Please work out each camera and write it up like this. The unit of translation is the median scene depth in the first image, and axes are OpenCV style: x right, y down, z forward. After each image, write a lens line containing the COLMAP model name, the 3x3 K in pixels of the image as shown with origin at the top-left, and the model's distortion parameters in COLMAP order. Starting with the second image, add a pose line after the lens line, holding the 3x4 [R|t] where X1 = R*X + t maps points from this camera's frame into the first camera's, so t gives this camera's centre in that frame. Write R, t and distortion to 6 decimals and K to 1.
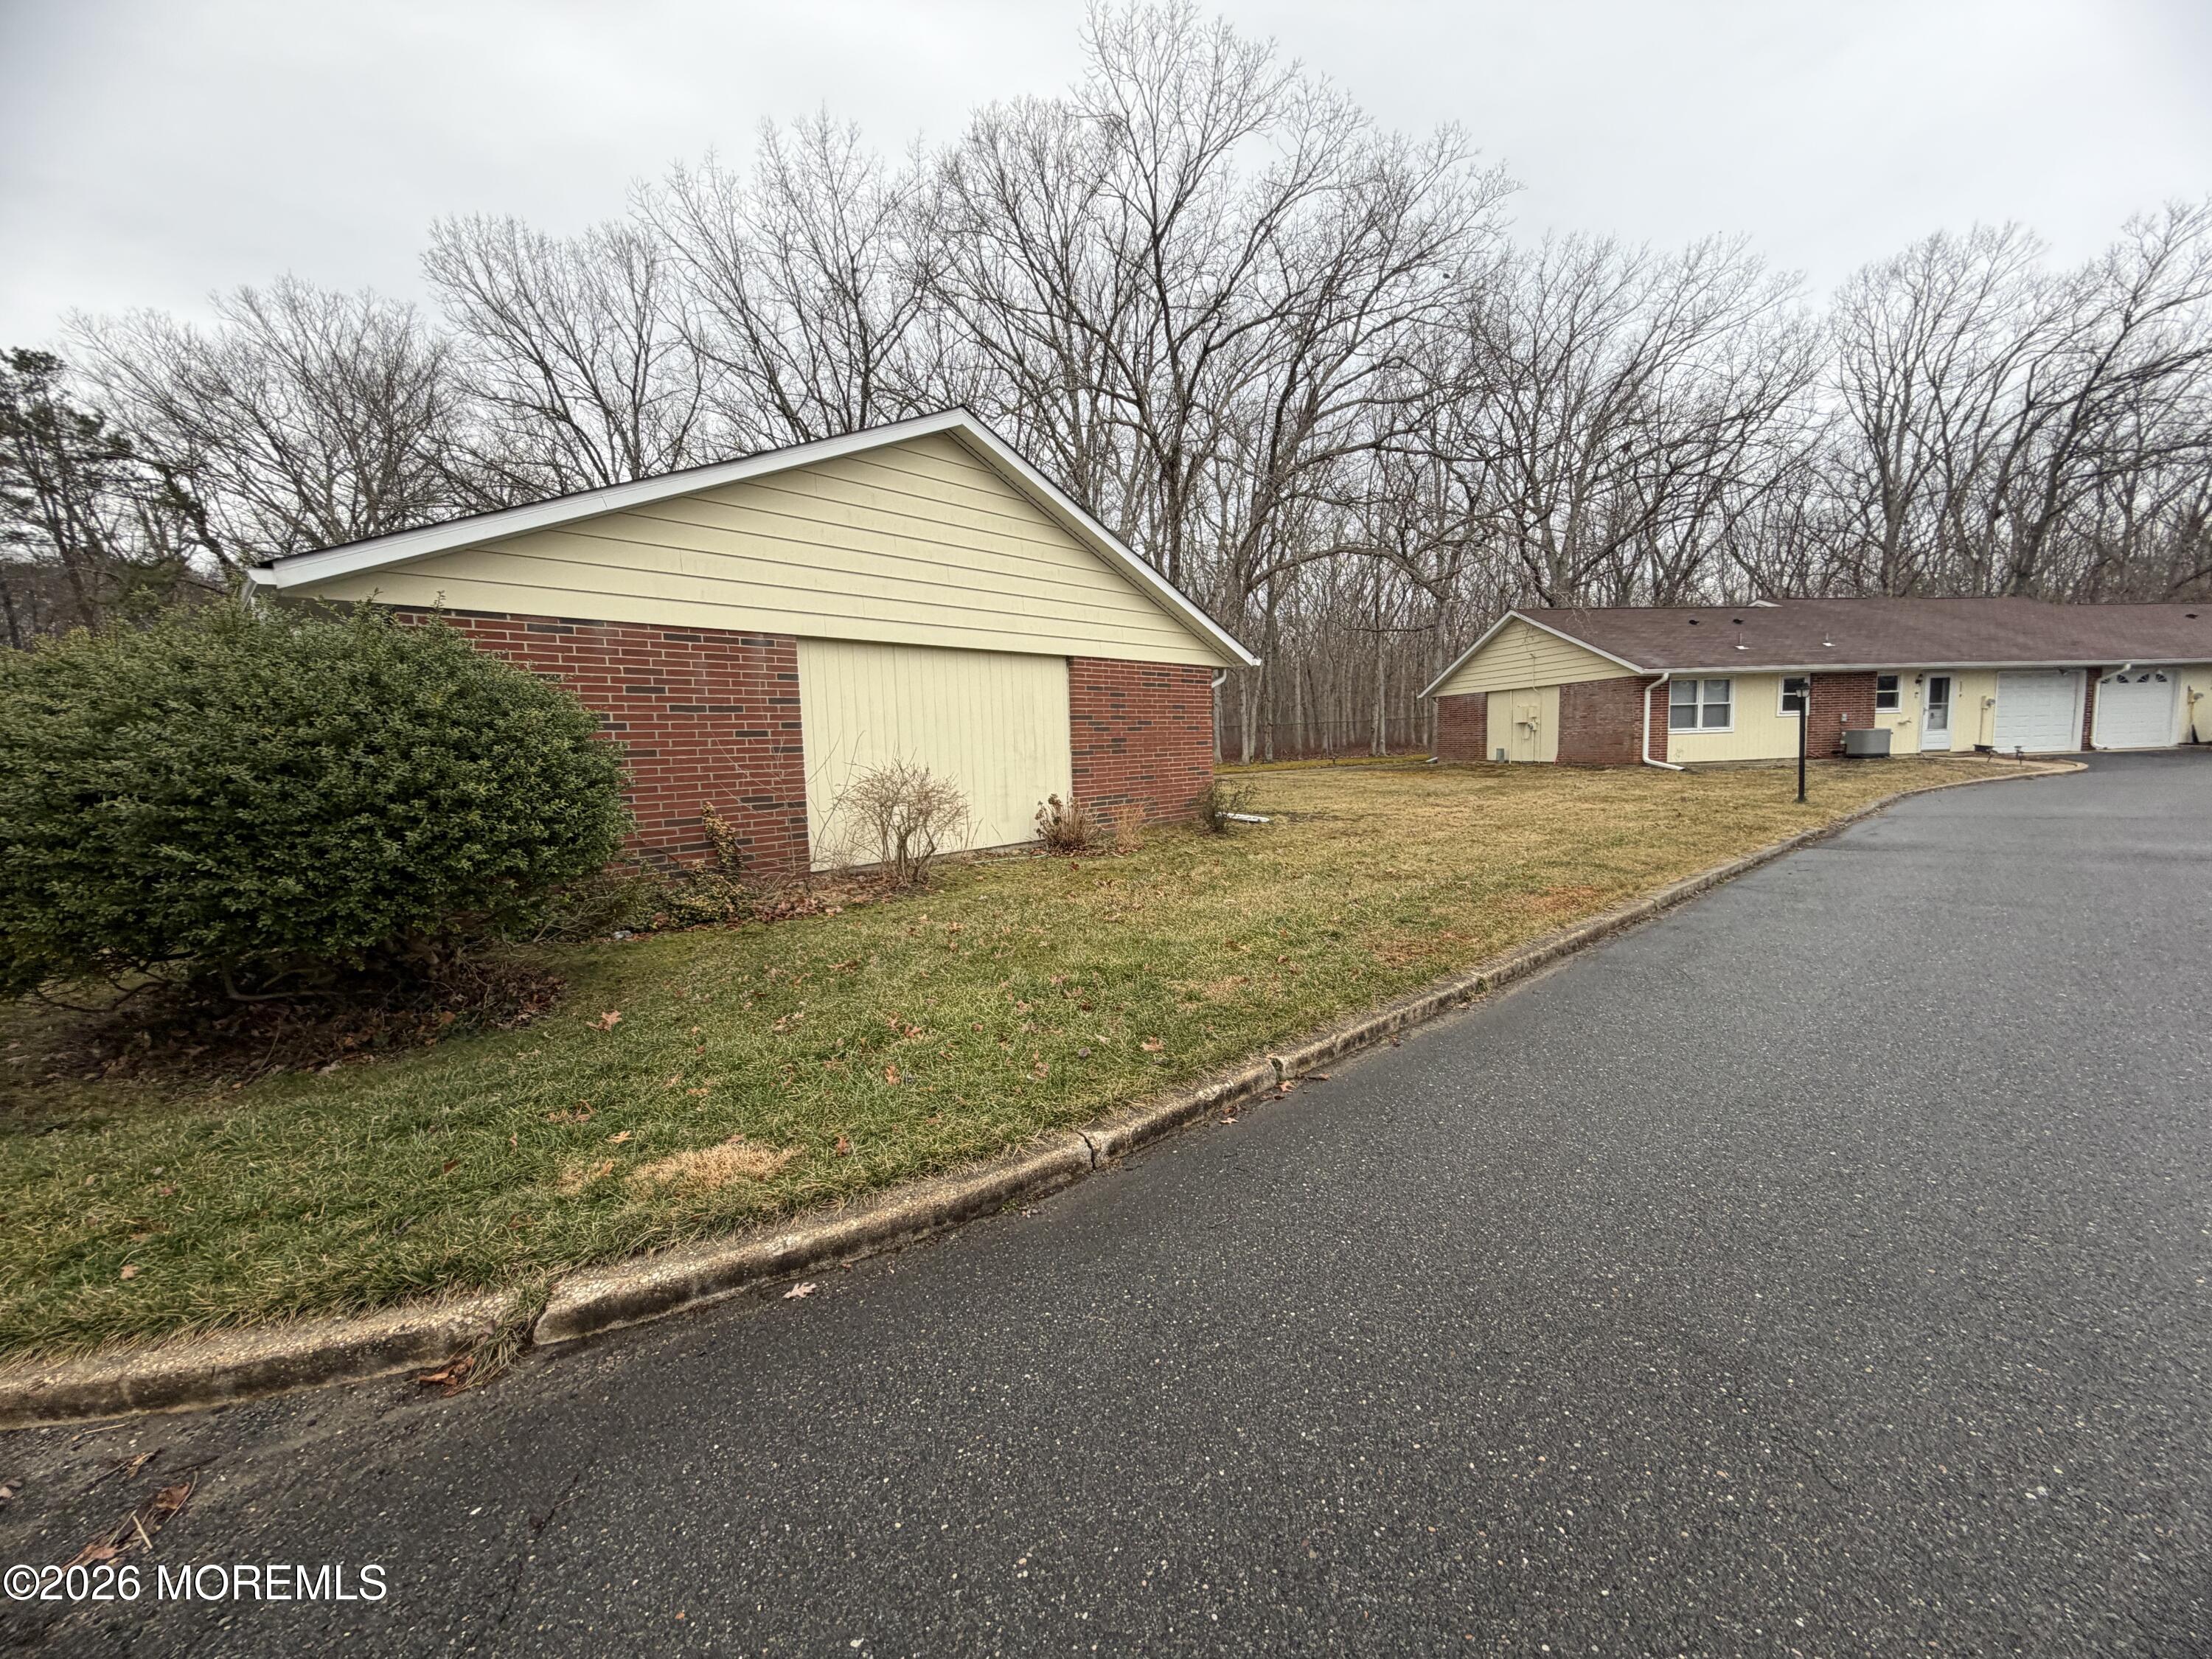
lens RADIAL K [[876.4, 0, 1093.3], [0, 876.4, 823.8], [0, 0, 1]] dist [-0.000873, -0.000045]
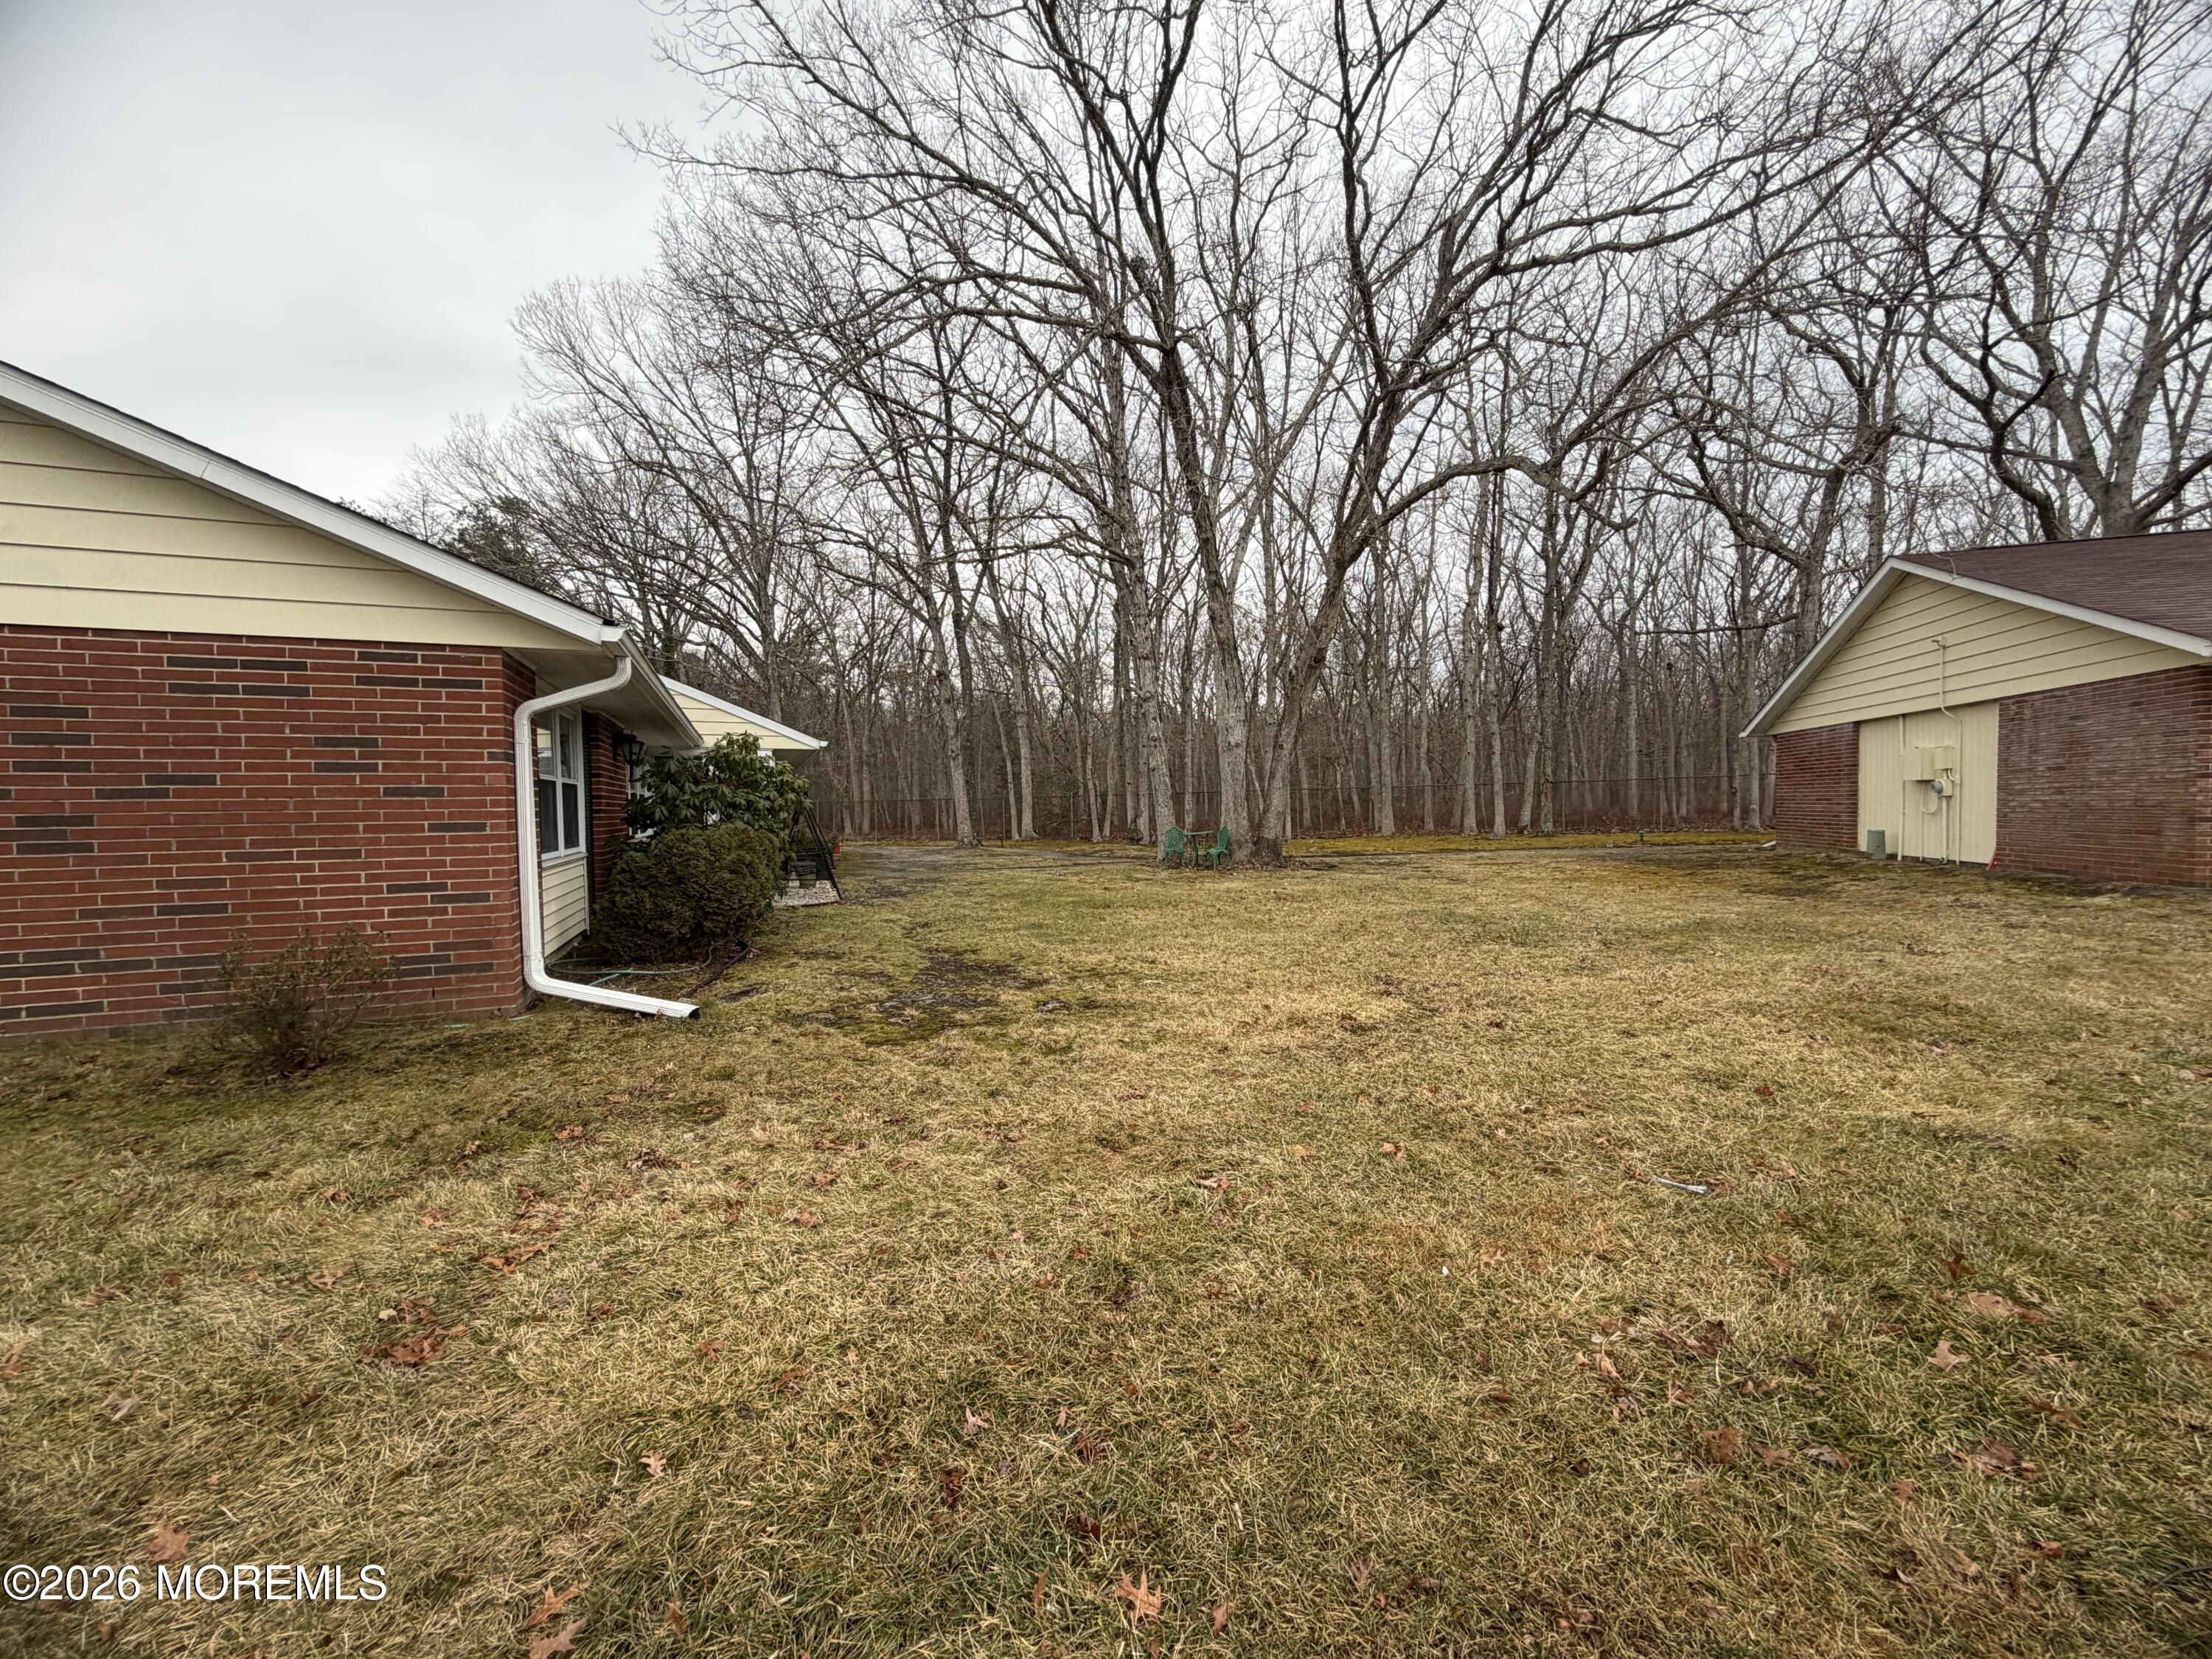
lens RADIAL K [[876.4, 0, 1116.4], [0, 876.4, 831.4], [0, 0, 1]] dist [-0.000873, -0.000045]
pose [[0.910083, 0.034064, -0.413023, 0.288146], [-0.055309, 0.997684, -0.039589, -0.043032], [0.410718, 0.058873, 0.909860, 0.375510]]
